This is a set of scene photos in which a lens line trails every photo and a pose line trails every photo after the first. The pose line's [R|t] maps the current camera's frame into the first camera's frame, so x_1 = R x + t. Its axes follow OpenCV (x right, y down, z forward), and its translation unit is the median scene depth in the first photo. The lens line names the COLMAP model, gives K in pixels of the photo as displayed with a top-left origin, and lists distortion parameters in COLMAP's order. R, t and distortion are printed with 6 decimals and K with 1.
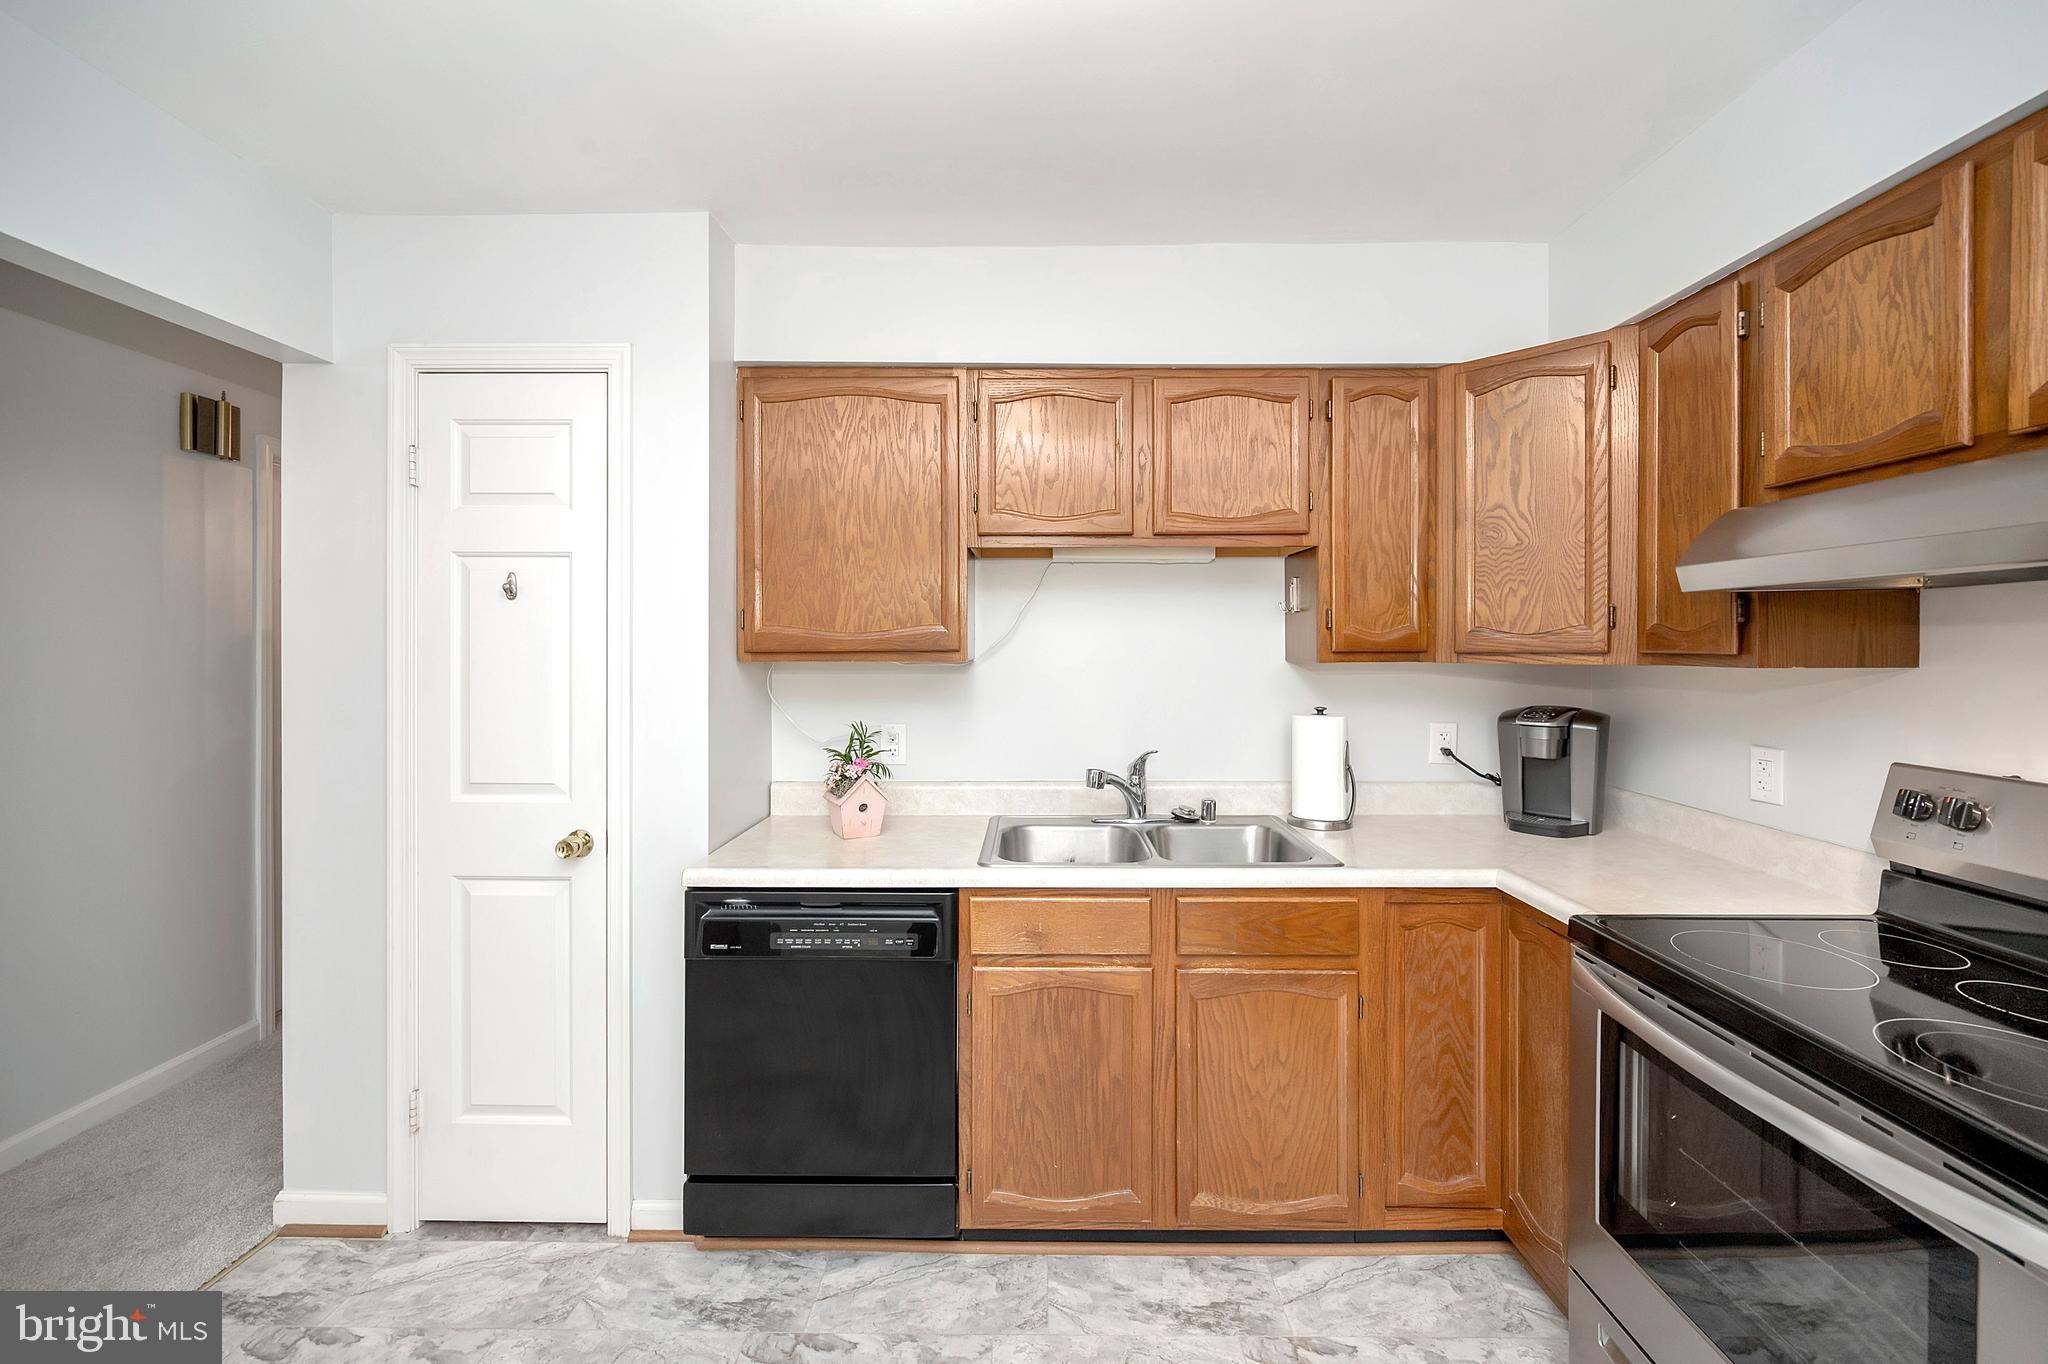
lens RADIAL K [[823.4, 0, 1030.2], [0, 823.4, 648.6], [0, 0, 1]] dist [-0.000728, 0.000187]
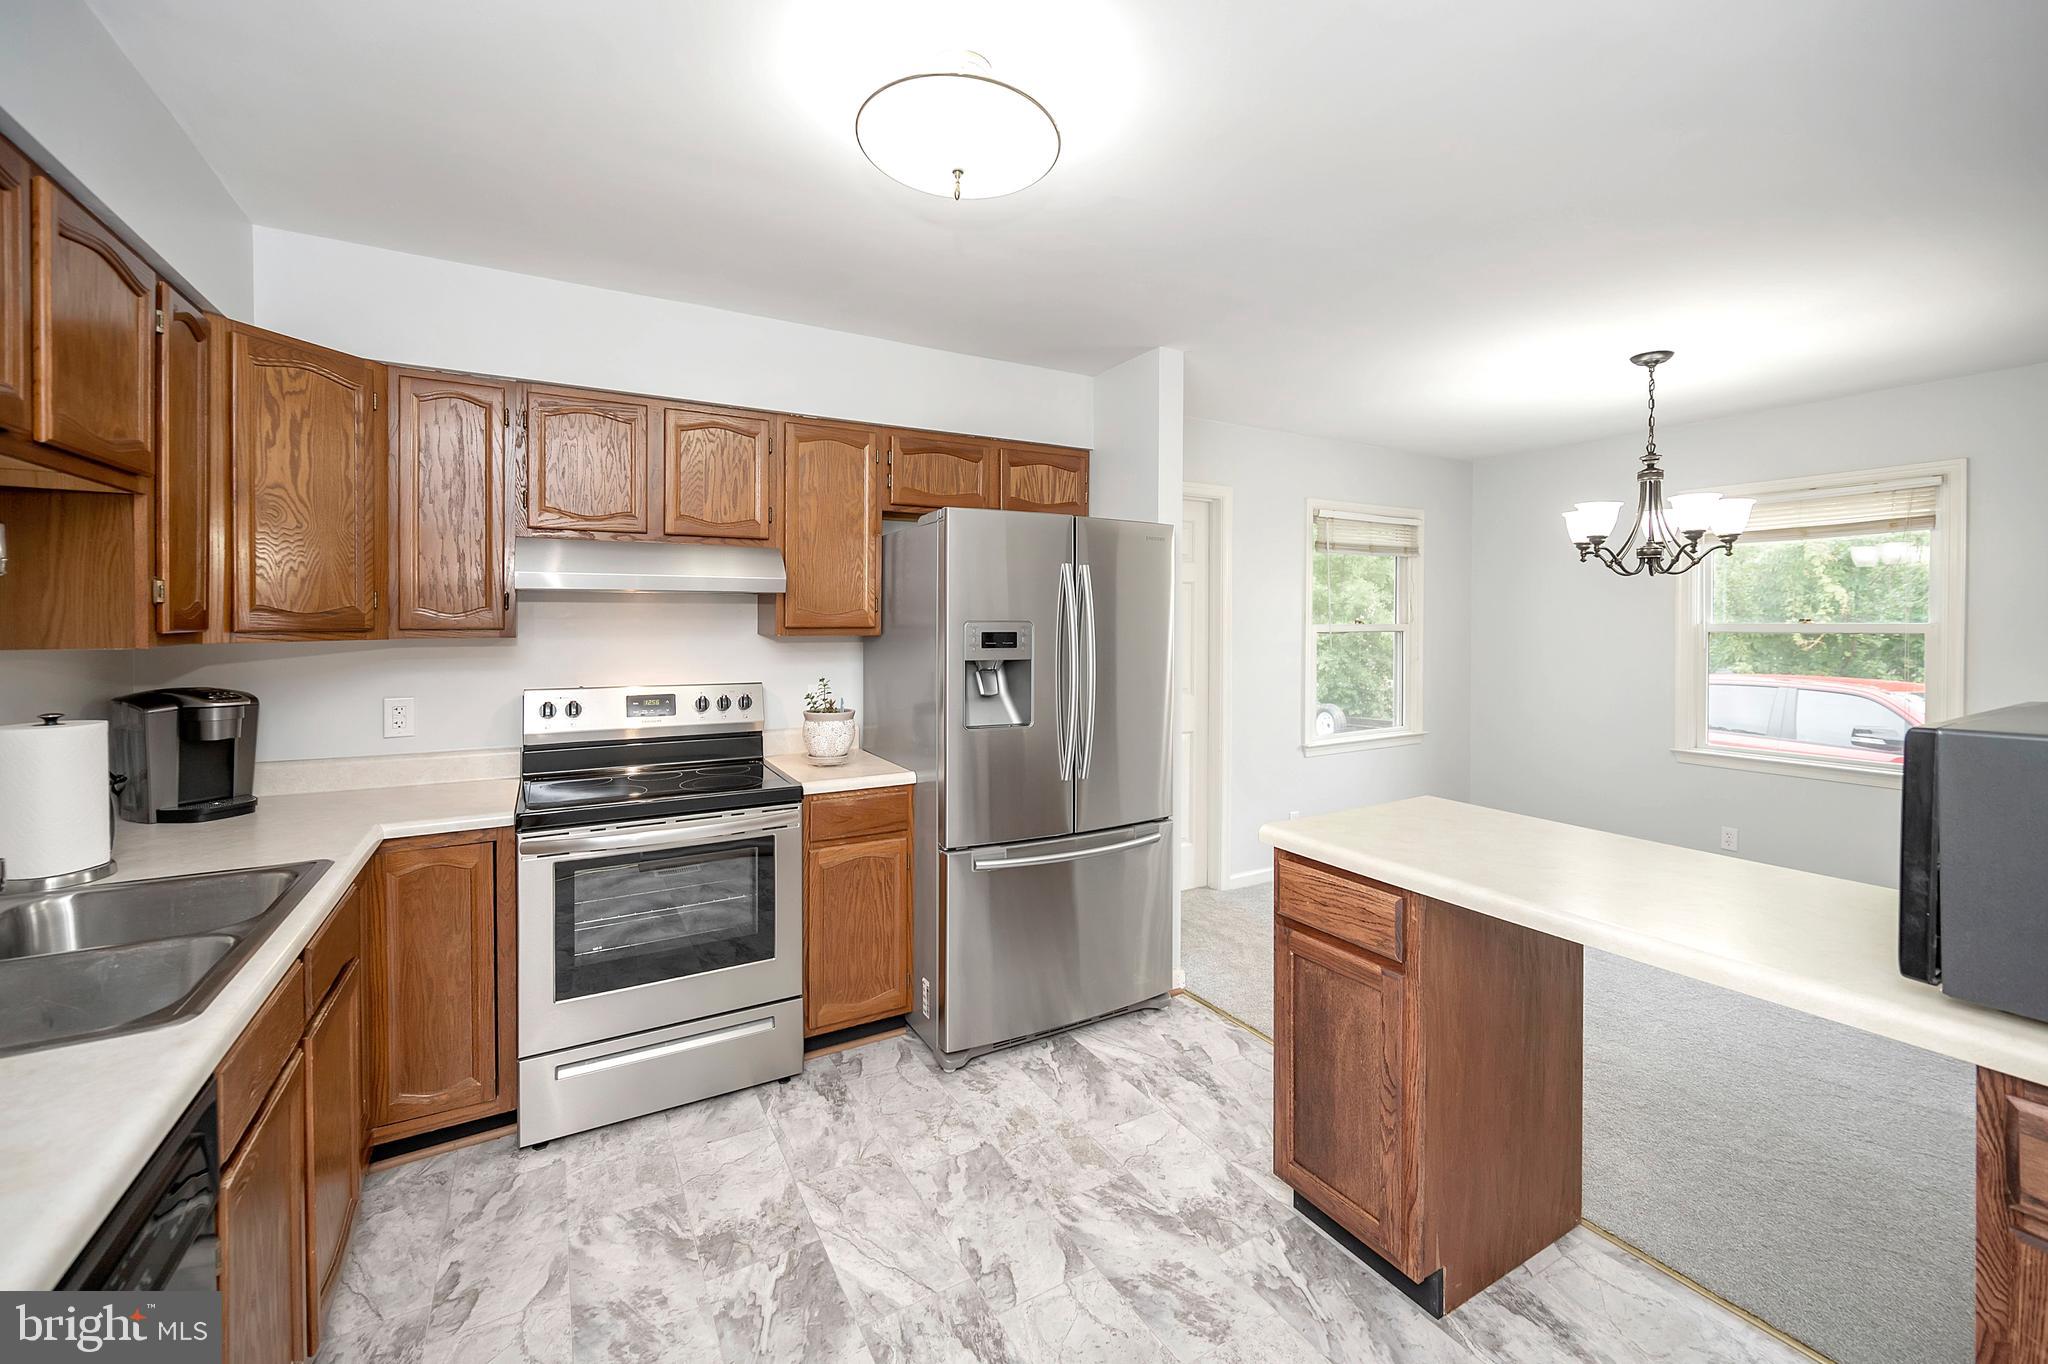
lens RADIAL K [[834.5, 0, 1027.8], [0, 834.5, 631.2], [0, 0, 1]] dist [-0.000138, -0.000235]
pose [[-0.508054, -0.012539, 0.861234, -0.833584], [0.004284, 0.999845, 0.017084, -0.009294], [-0.861314, 0.012369, -0.507922, 0.789078]]
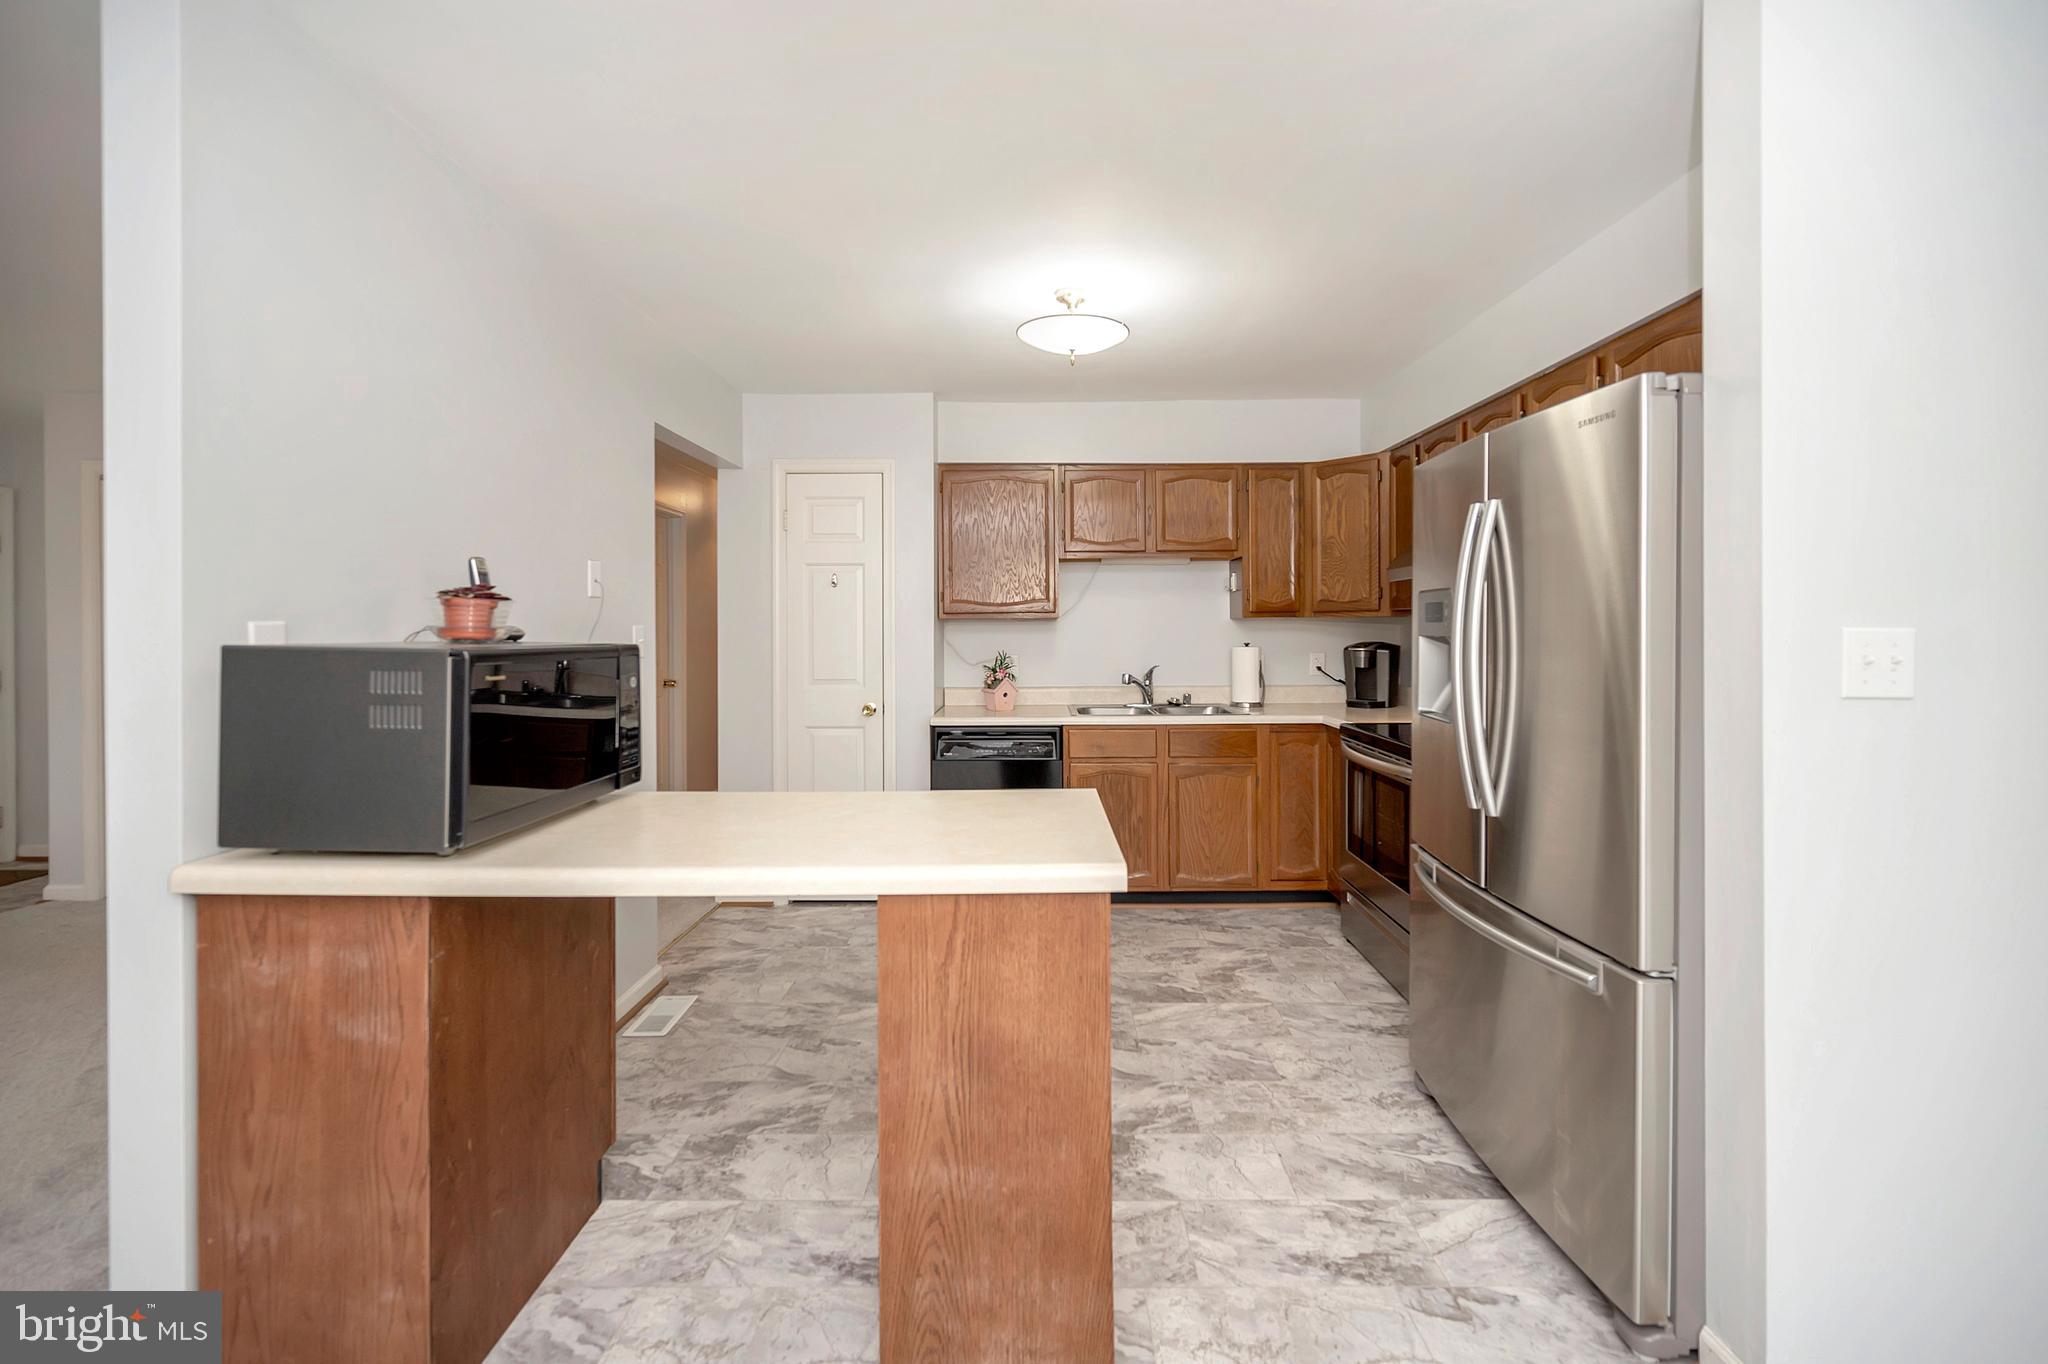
lens RADIAL K [[827.1, 0, 1035.7], [0, 827.1, 630.4], [0, 0, 1]] dist [-0.000686, -0.000437]
pose [[0.999975, -0.005876, 0.003879, -0.158634], [0.005889, 0.999977, -0.003300, 0.056778], [-0.003859, 0.003322, 0.999987, -1.051731]]
